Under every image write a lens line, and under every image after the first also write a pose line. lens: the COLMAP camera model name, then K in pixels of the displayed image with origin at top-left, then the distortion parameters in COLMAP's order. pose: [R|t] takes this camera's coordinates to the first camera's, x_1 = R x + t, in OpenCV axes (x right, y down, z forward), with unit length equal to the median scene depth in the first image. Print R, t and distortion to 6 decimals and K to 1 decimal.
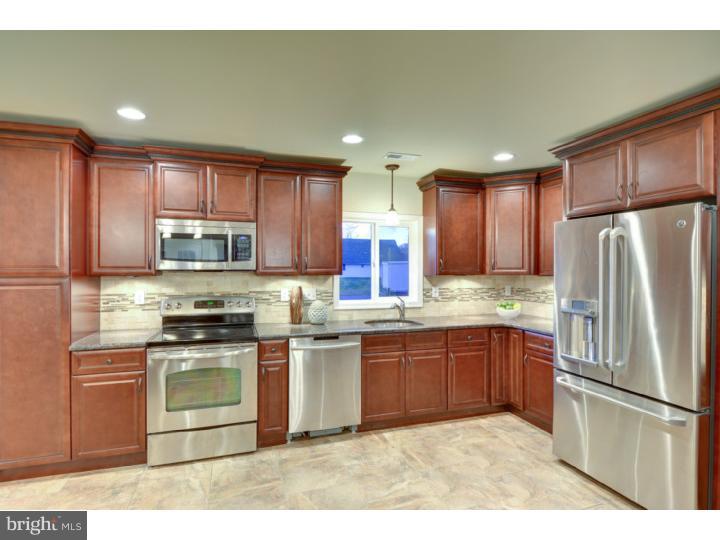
lens RADIAL K [[358.4, 0, 362.2], [0, 358.4, 270.5], [0, 0, 1]] dist [0.001452, -0.003835]
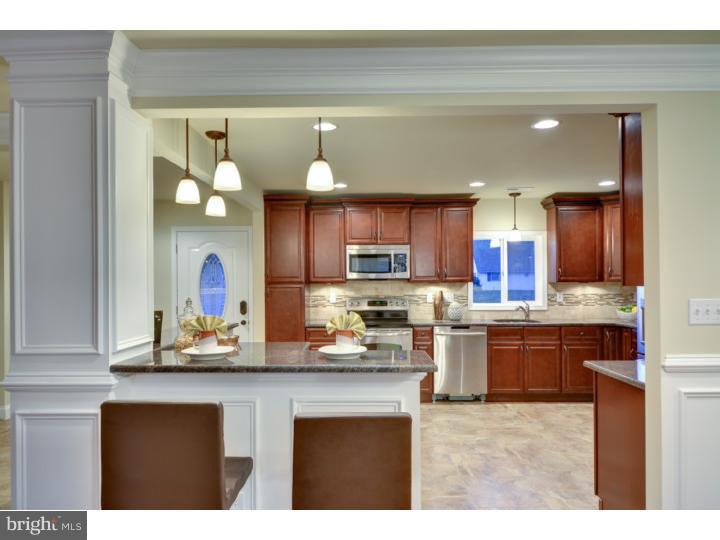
lens RADIAL K [[481.6, 0, 366.2], [0, 481.6, 276.1], [0, 0, 1]] dist [-0.036617, 0.003768]
pose [[0.946762, -0.009544, -0.321792, 0.143504], [0.006352, 0.999920, -0.010969, 0.007981], [0.321871, 0.008341, 0.946747, -0.813974]]
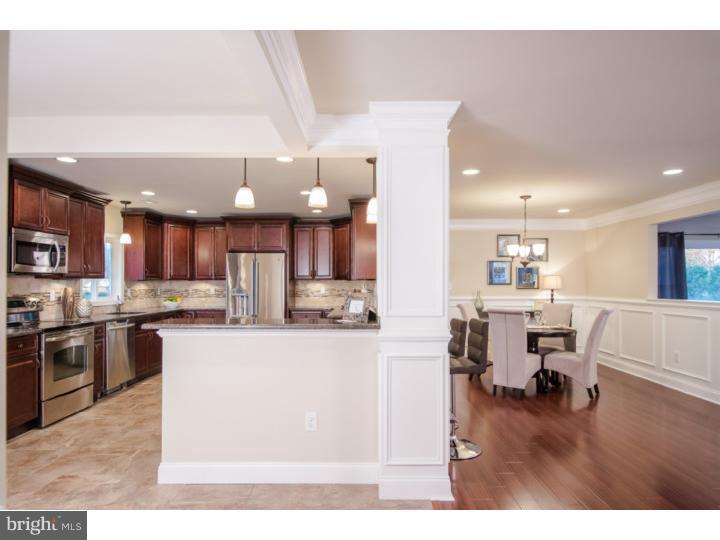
lens RADIAL K [[437.9, 0, 360.3], [0, 437.9, 277.1], [0, 0, 1]] dist [-0.005314, -0.001551]
pose [[0.311380, 0.009297, 0.950240, -1.413822], [0.005213, 0.999920, -0.011491, 0.033192], [-0.950271, 0.008532, 0.311307, -0.452753]]
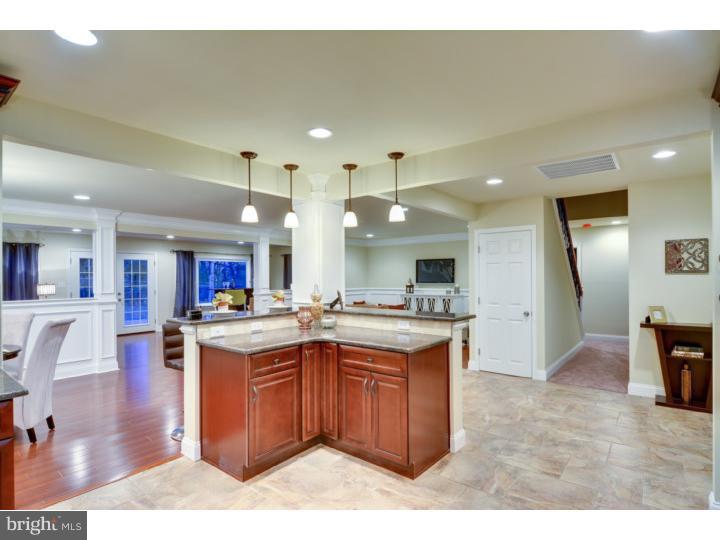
lens RADIAL K [[372.0, 0, 365.1], [0, 372.0, 276.7], [0, 0, 1]] dist [0.000996, -0.000941]
pose [[-0.832429, 0.006435, -0.554094, 0.108993], [0.005374, 0.999979, 0.003540, 0.008403], [0.554106, -0.000031, -0.832446, 0.927023]]
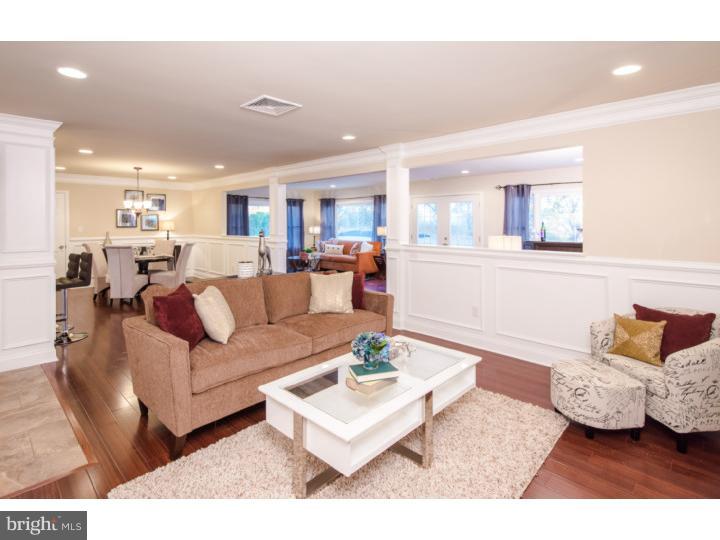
lens RADIAL K [[358.4, 0, 352.3], [0, 358.4, 230.7], [0, 0, 1]] dist [0.001452, -0.003835]
pose [[-0.478935, -0.021632, 0.877584, -1.995830], [0.004391, 0.999625, 0.027036, 0.009405], [-0.877839, 0.016802, -0.478661, -0.631043]]
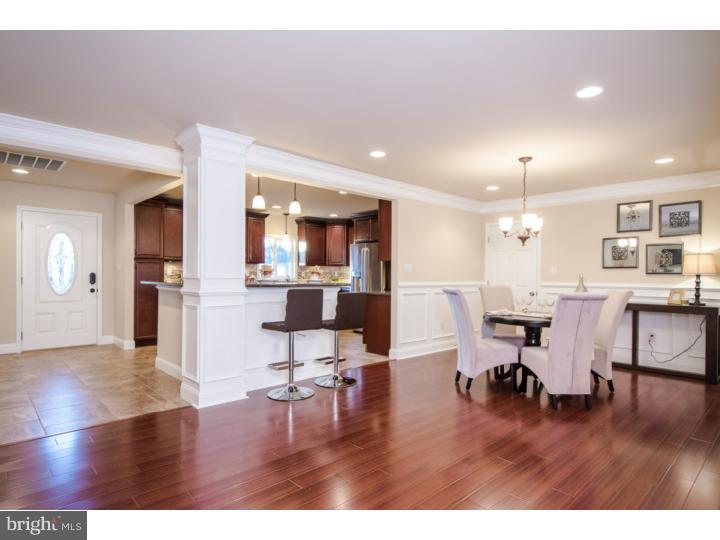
lens RADIAL K [[405.2, 0, 362.6], [0, 405.2, 277.9], [0, 0, 1]] dist [0.010739, -0.002212]
pose [[0.905912, 0.003768, 0.423450, -0.594303], [-0.005920, 0.999975, 0.003766, 0.093446], [-0.423426, -0.005919, 0.905912, -1.575371]]
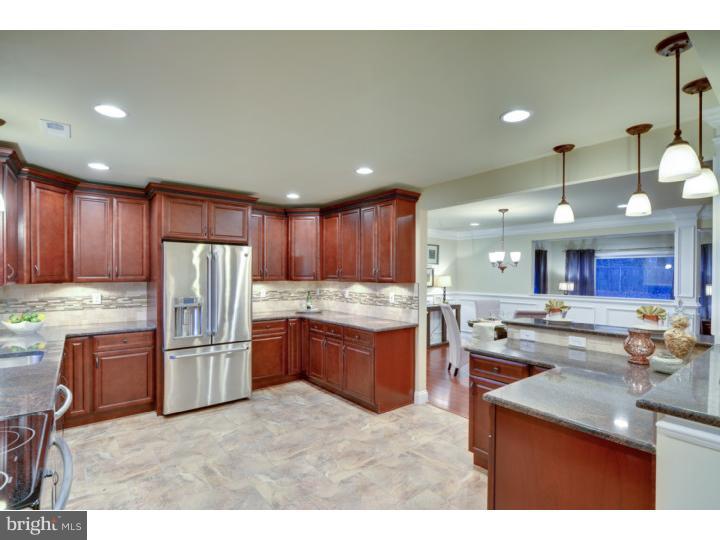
lens RADIAL K [[358.4, 0, 359.1], [0, 358.4, 275.2], [0, 0, 1]] dist [0.001452, -0.003835]
pose [[-0.348216, -0.006402, 0.937392, -0.843327], [-0.002537, 0.999979, 0.005887, -0.015664], [-0.937411, -0.000329, -0.348225, 0.686083]]
